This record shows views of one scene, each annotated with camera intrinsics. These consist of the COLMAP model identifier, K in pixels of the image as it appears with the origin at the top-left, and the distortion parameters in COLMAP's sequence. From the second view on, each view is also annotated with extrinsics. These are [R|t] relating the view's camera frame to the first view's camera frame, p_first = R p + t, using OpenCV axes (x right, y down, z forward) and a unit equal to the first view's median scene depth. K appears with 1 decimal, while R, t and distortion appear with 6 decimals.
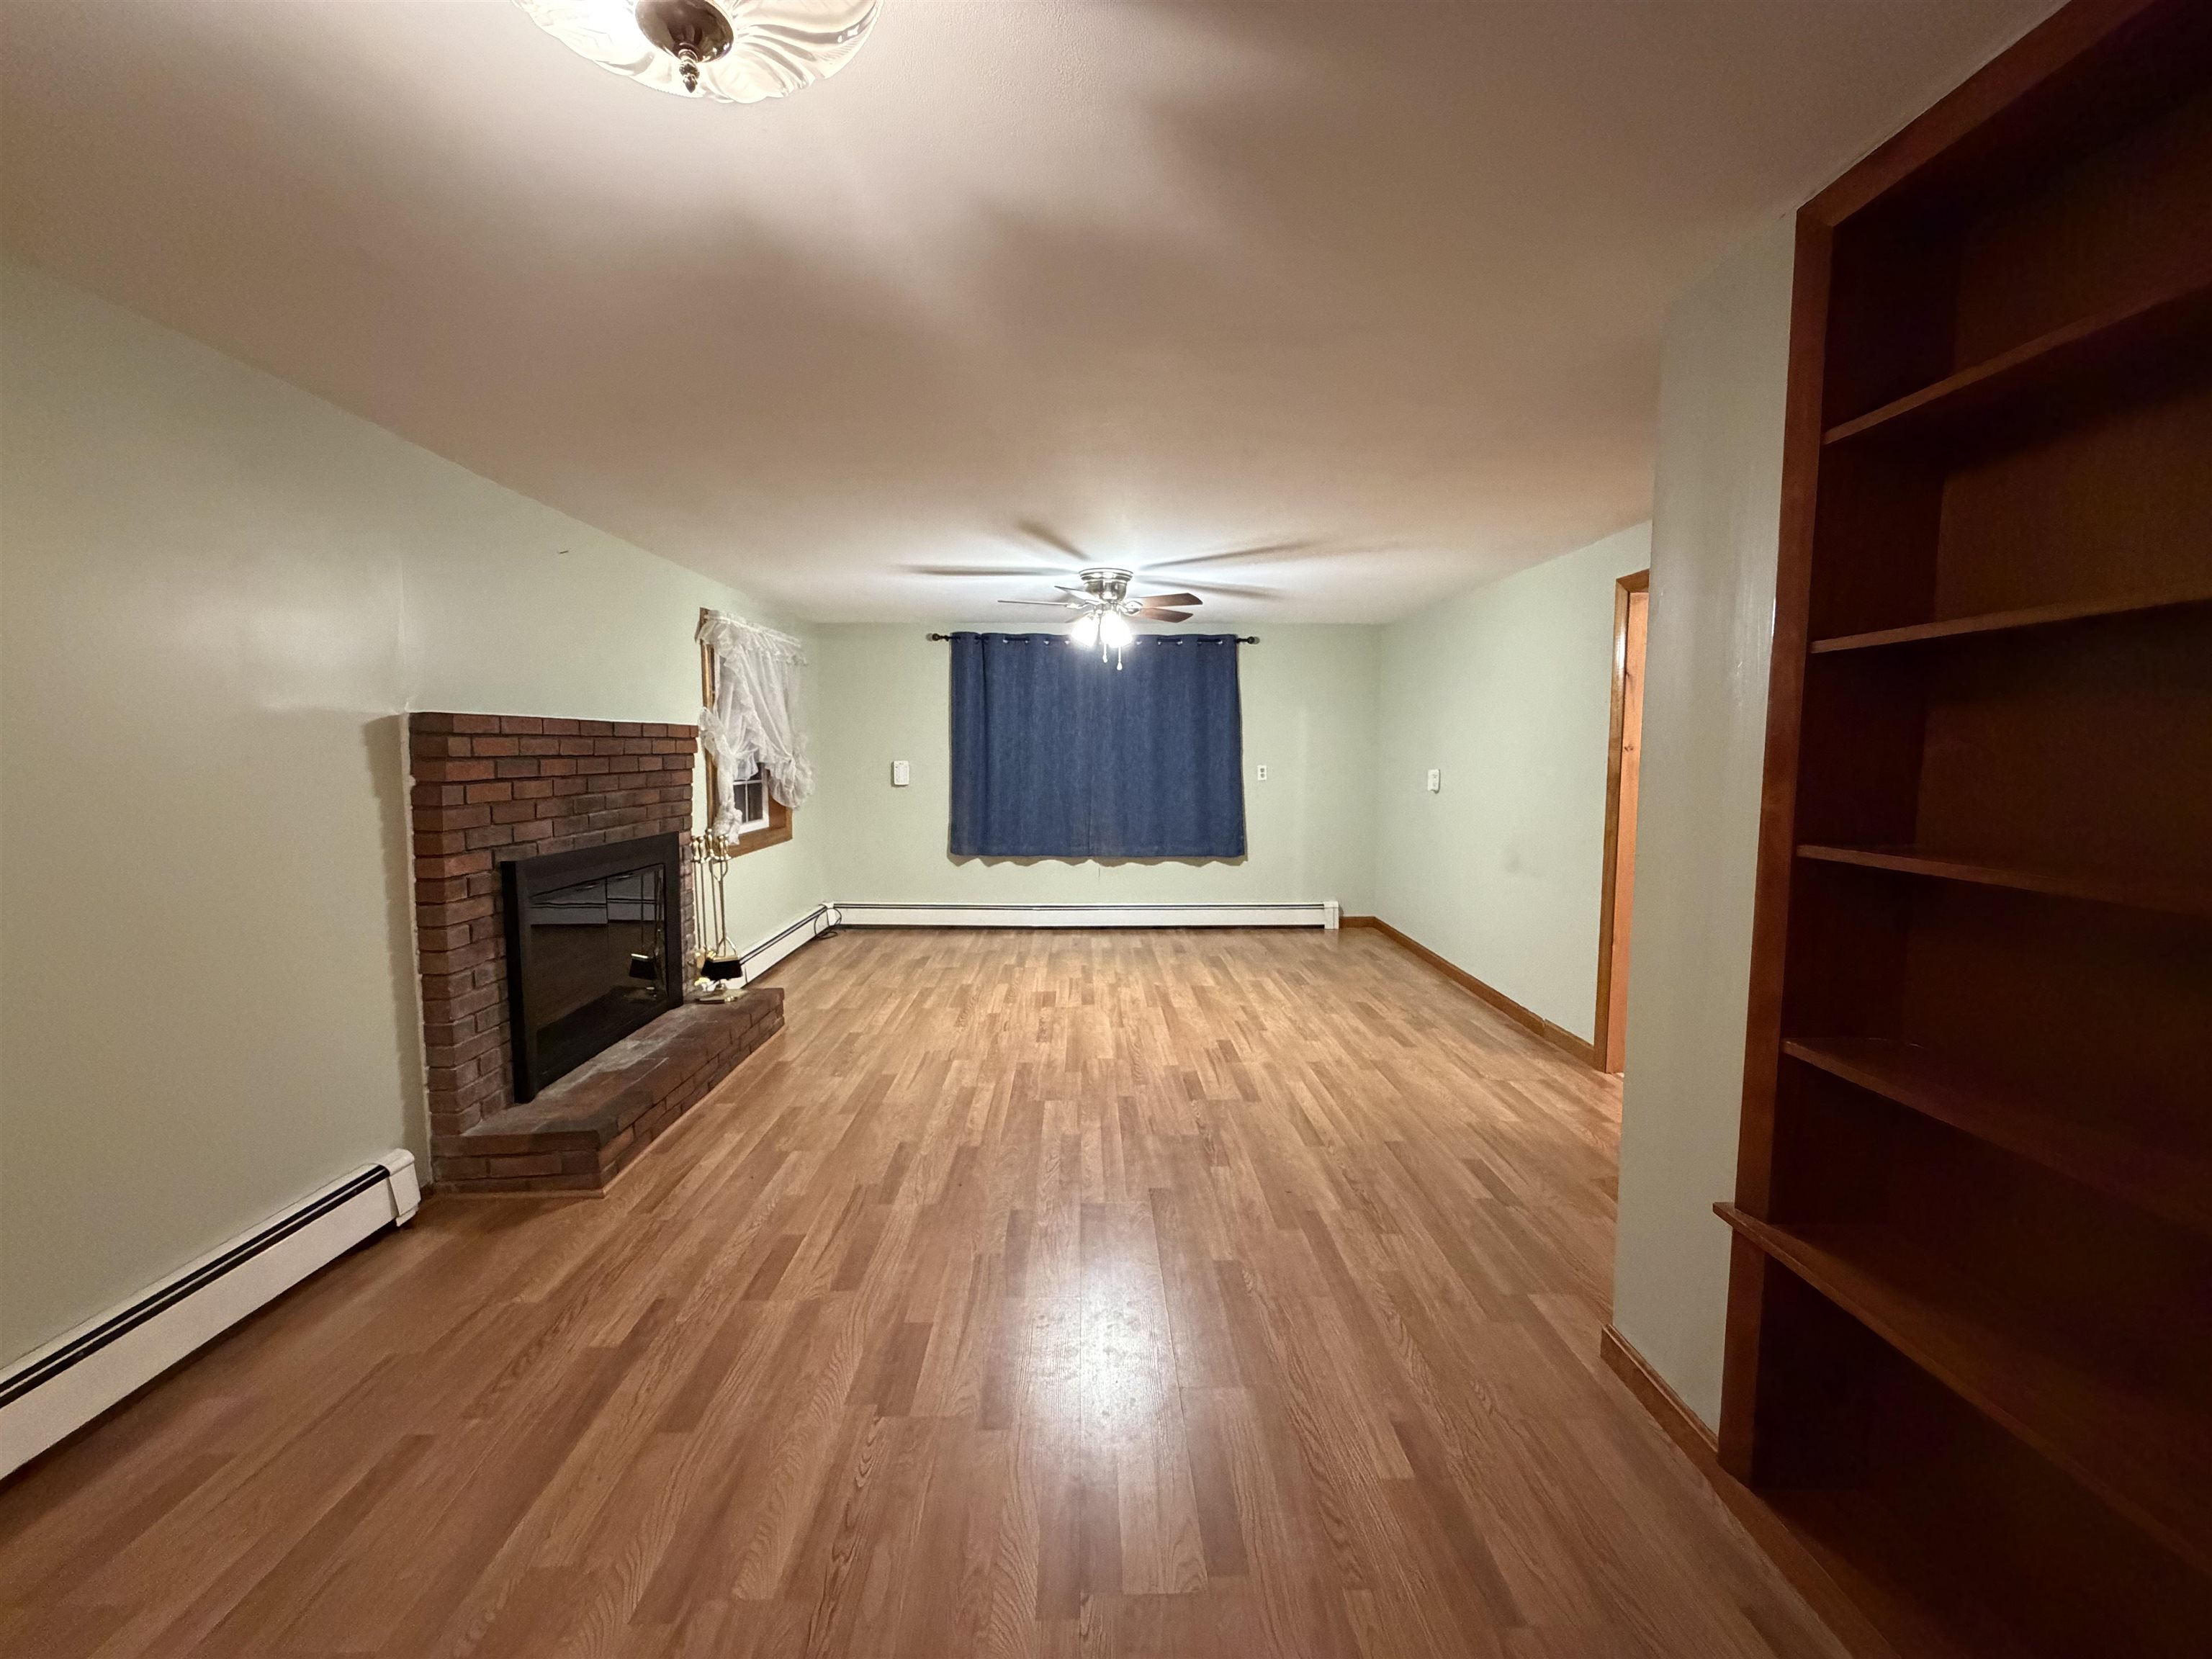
lens RADIAL K [[881.1, 0, 1095.8], [0, 881.1, 838.9], [0, 0, 1]] dist [0.002185, -0.000081]
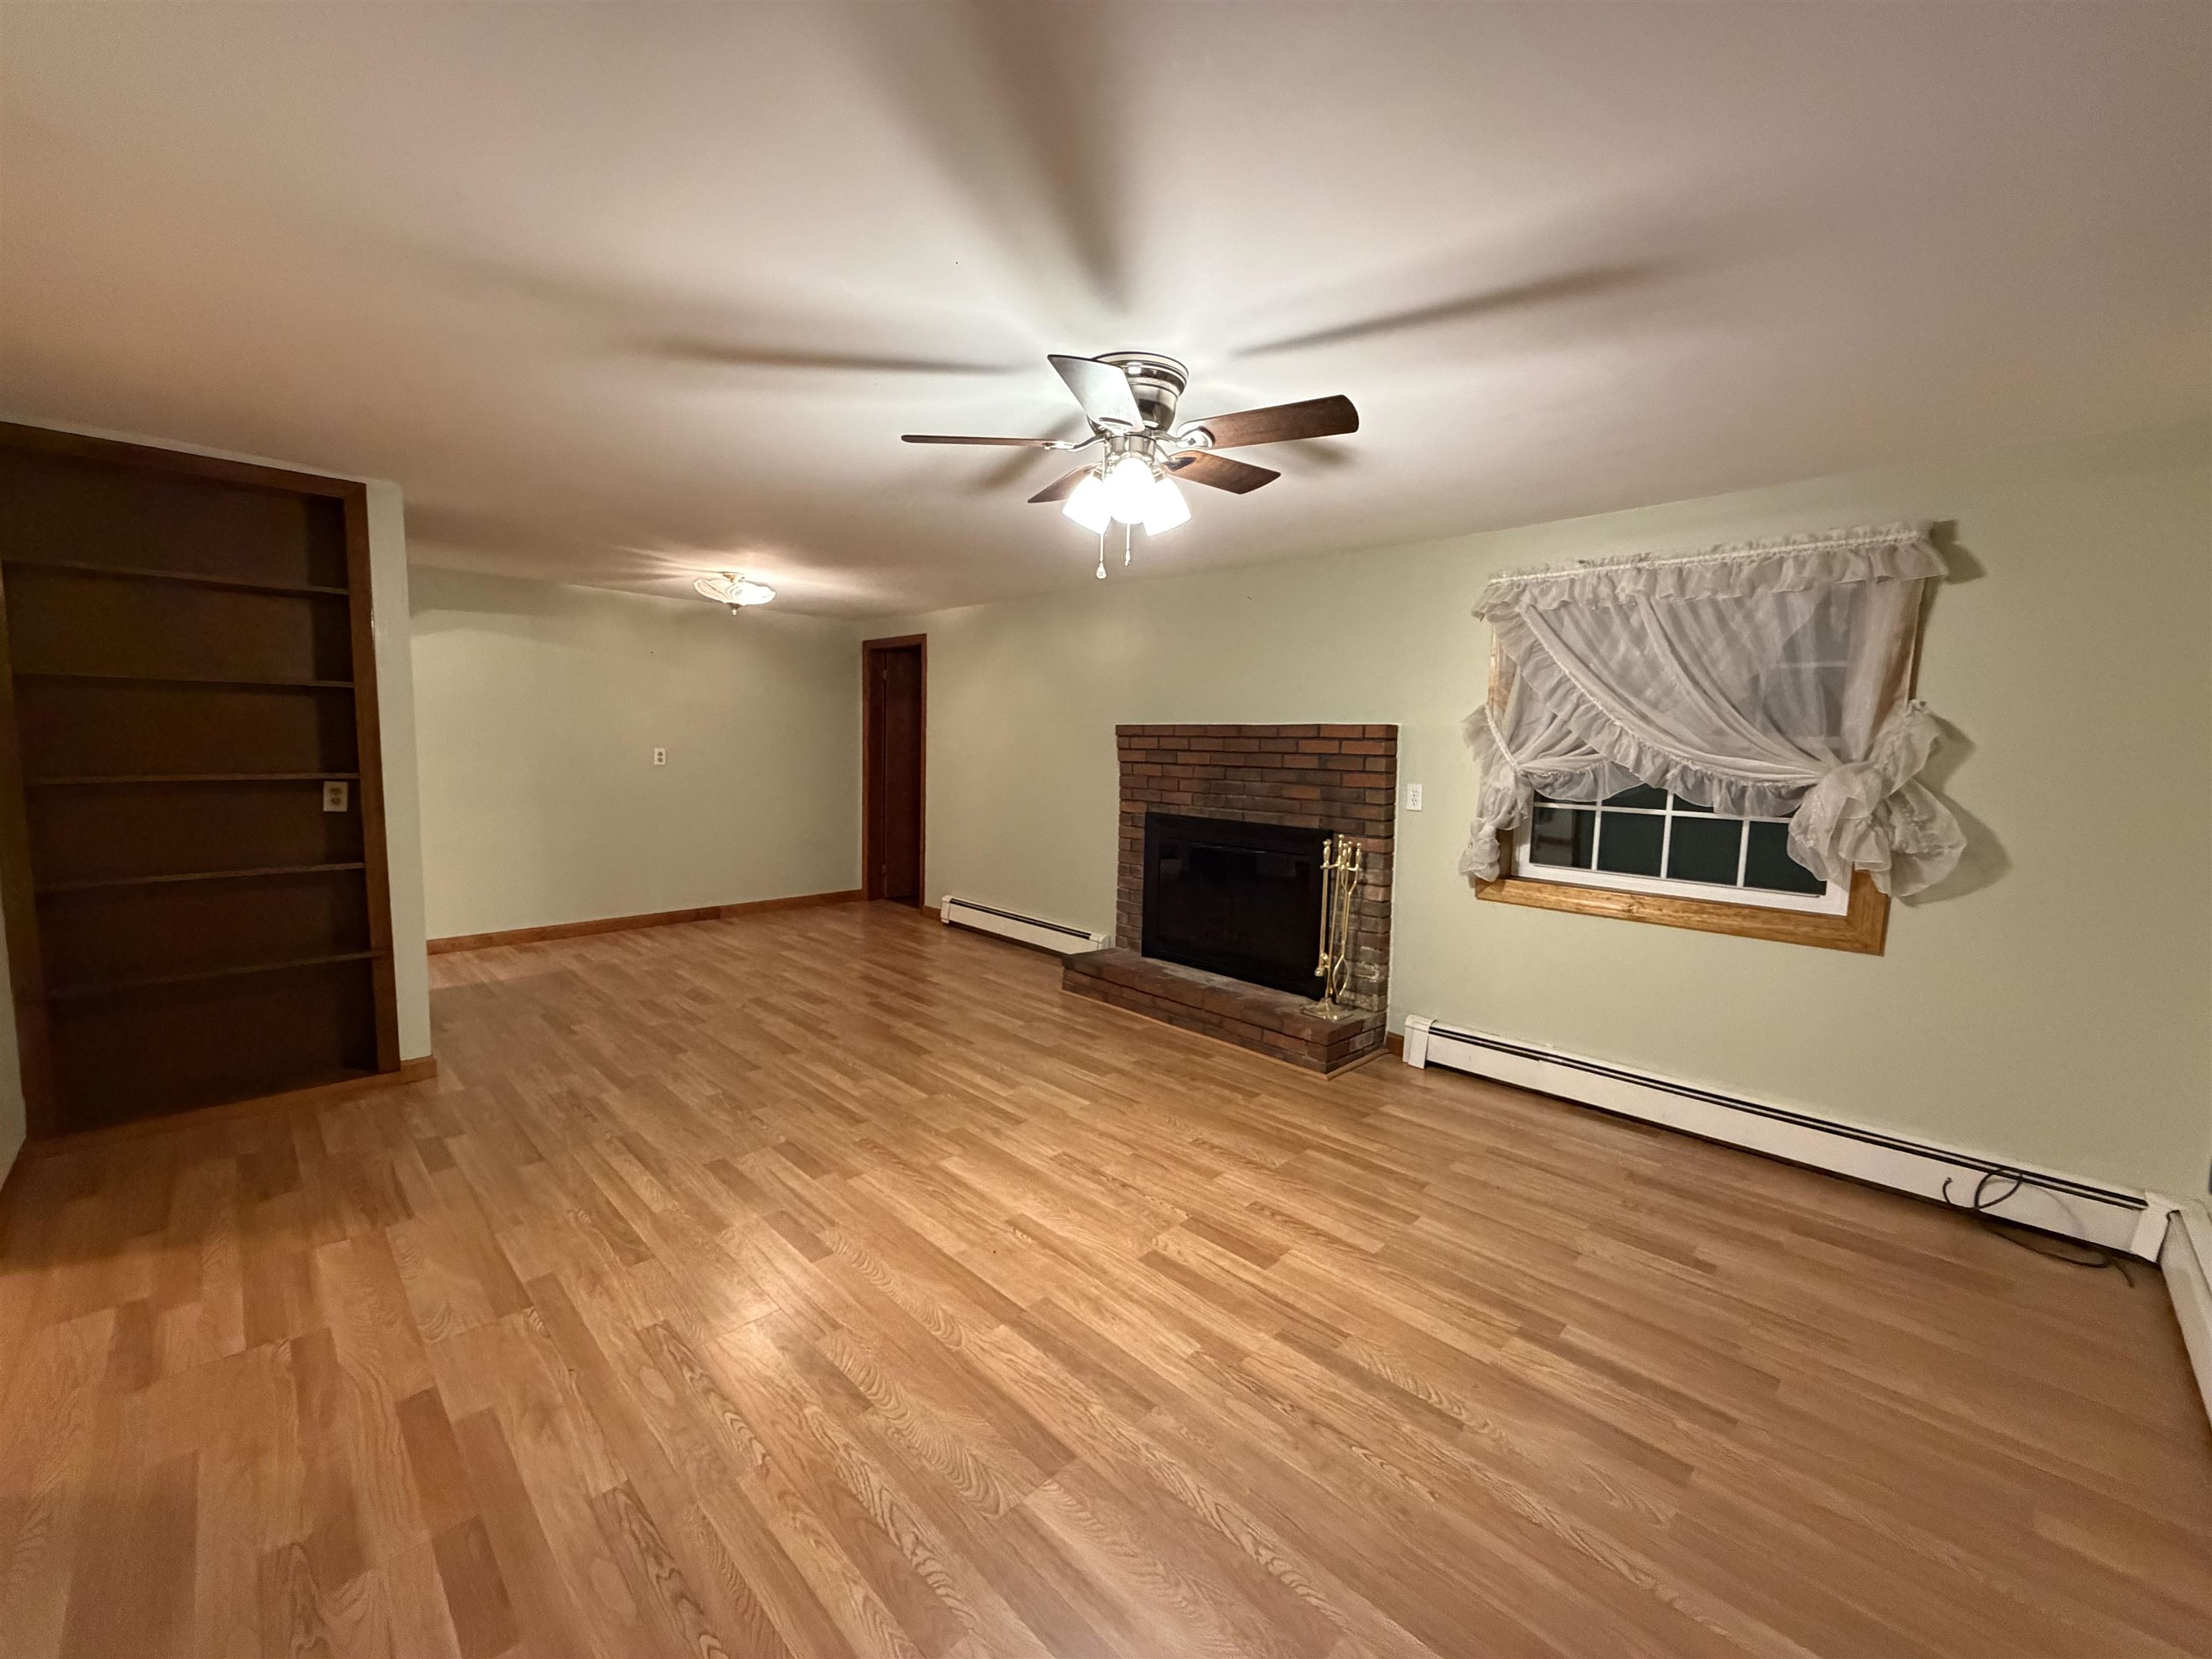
lens RADIAL K [[881.1, 0, 1105.2], [0, 881.1, 834.1], [0, 0, 1]] dist [0.002185, -0.000081]
pose [[-0.715362, 0.057695, -0.696368, 0.462436], [-0.093016, 0.979853, 0.176735, -0.180037], [0.692535, 0.191203, -0.695583, 1.725309]]
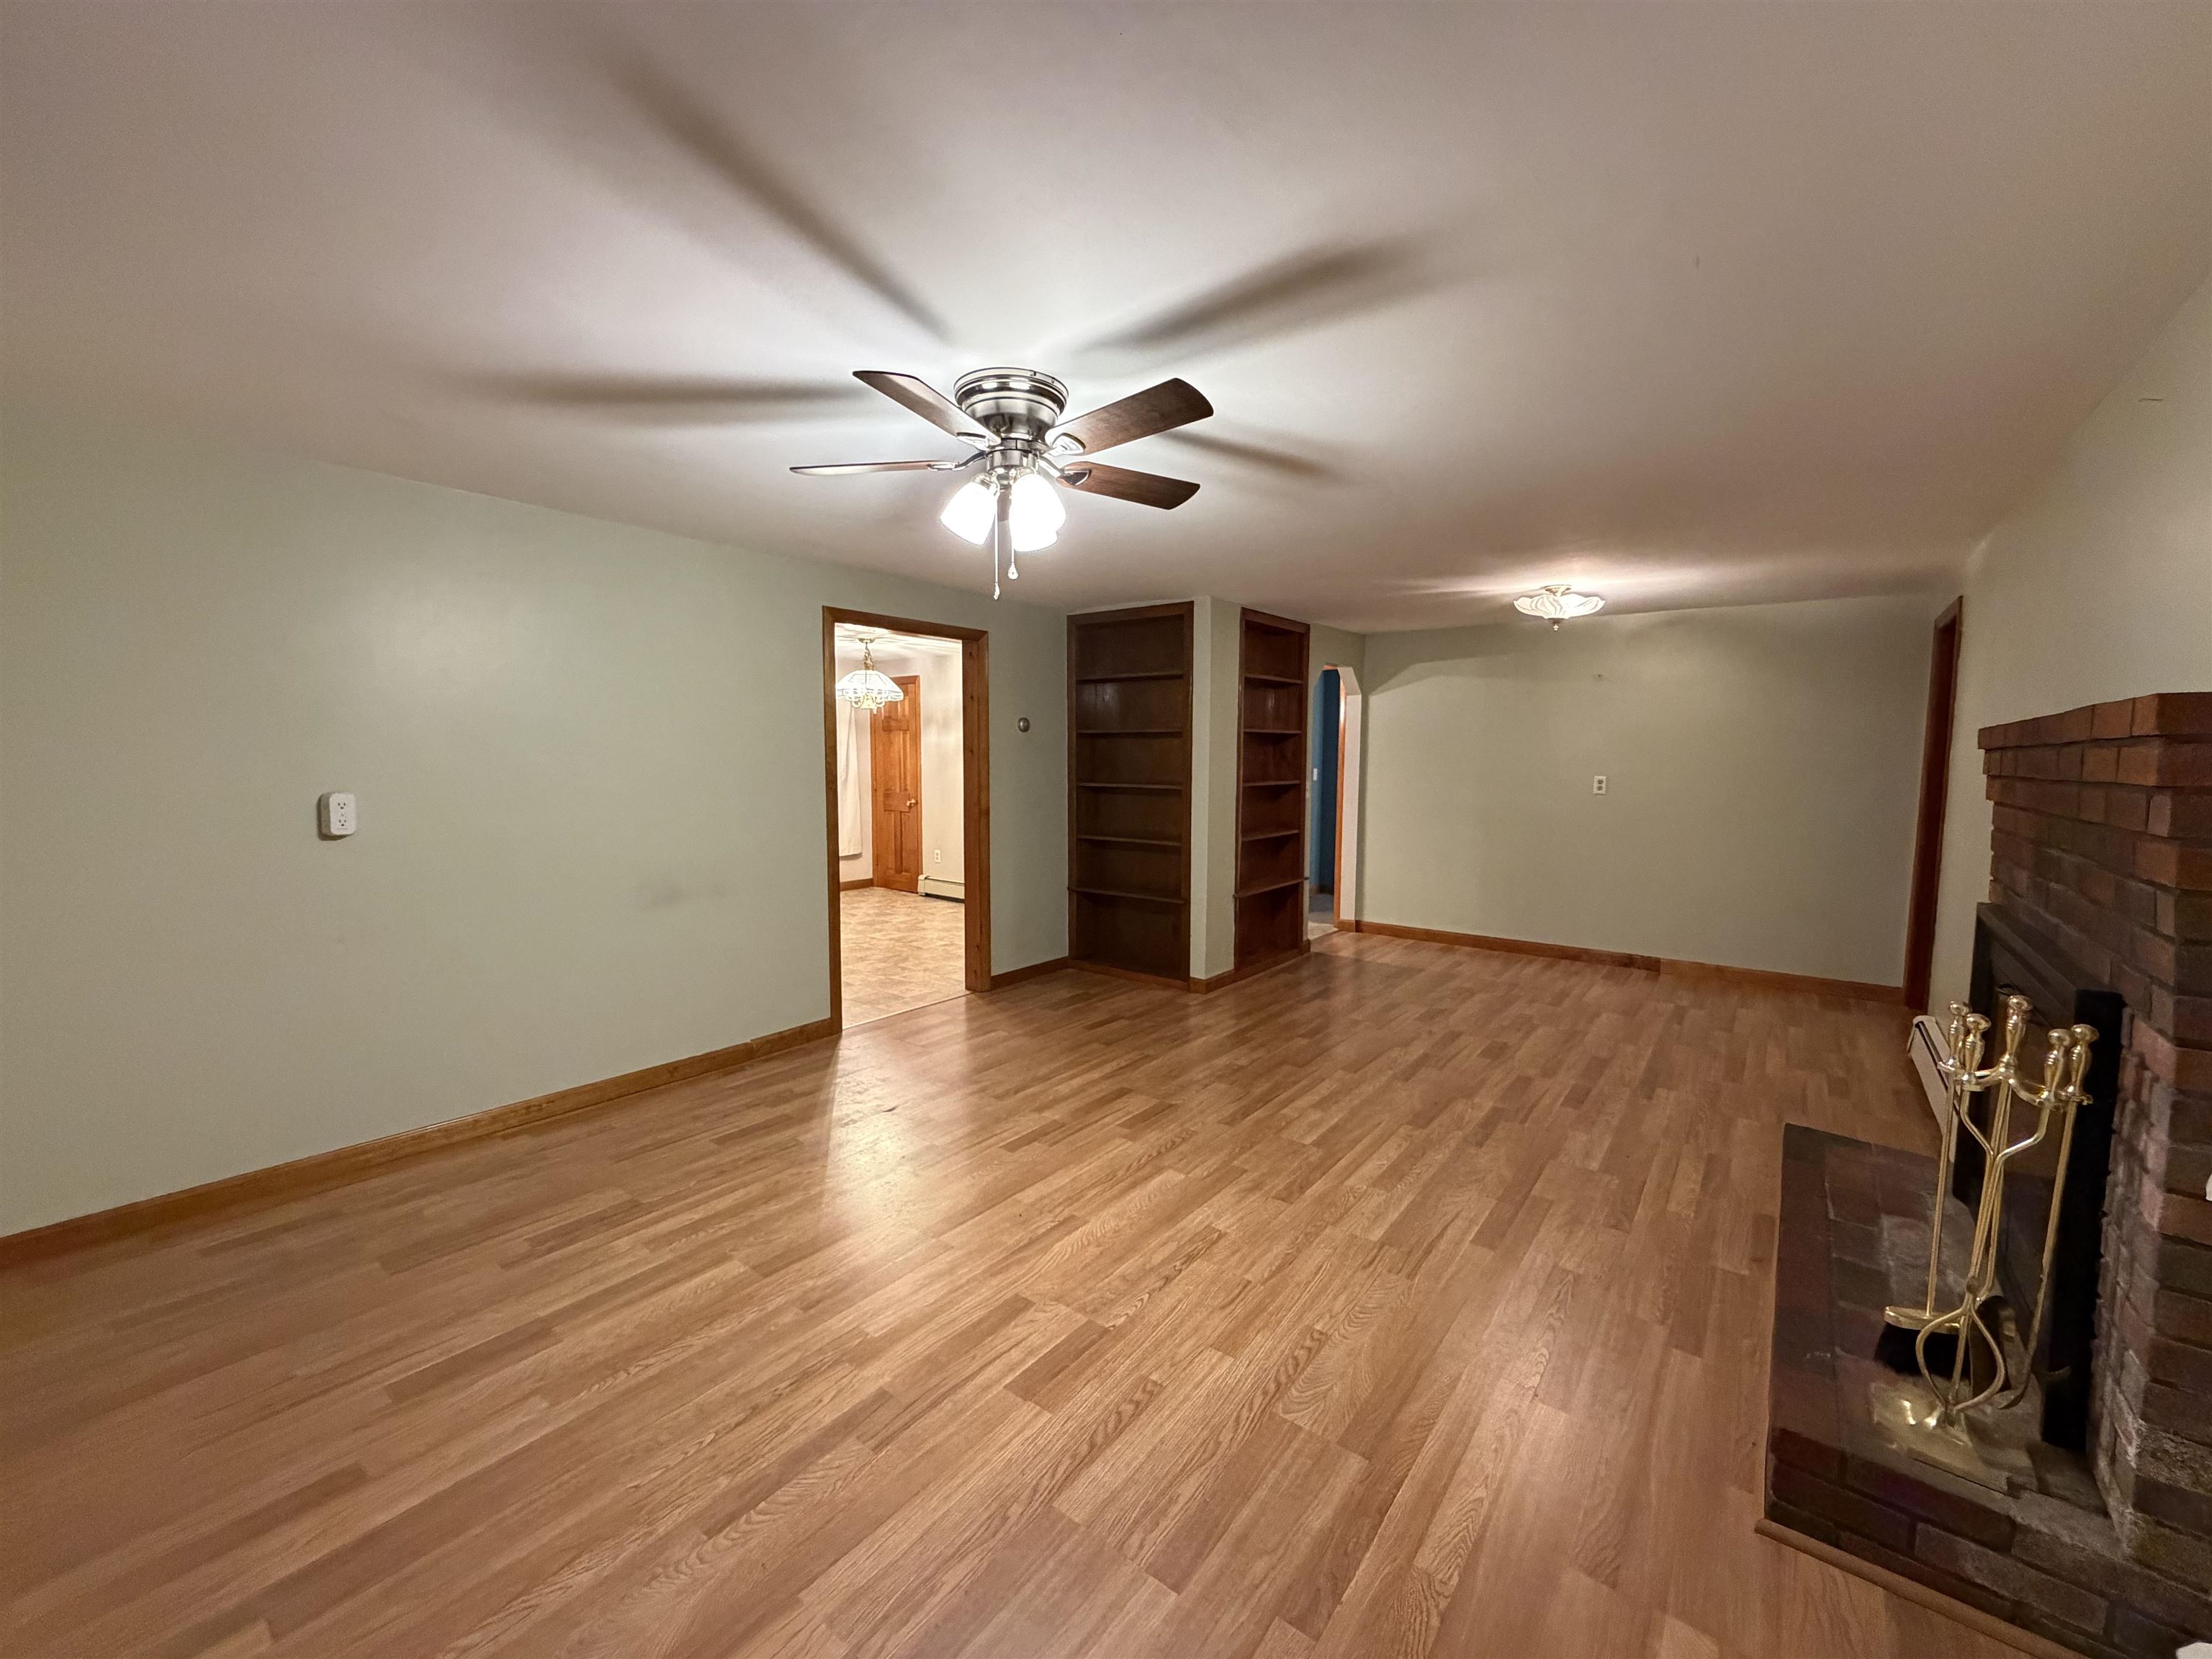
lens RADIAL K [[881.1, 0, 1104.5], [0, 881.1, 840.5], [0, 0, 1]] dist [0.002185, -0.000081]
pose [[-0.780789, -0.067941, 0.621090, -0.427980], [0.055776, 0.982522, 0.177596, -0.182649], [-0.622300, 0.173307, -0.763352, 1.732107]]
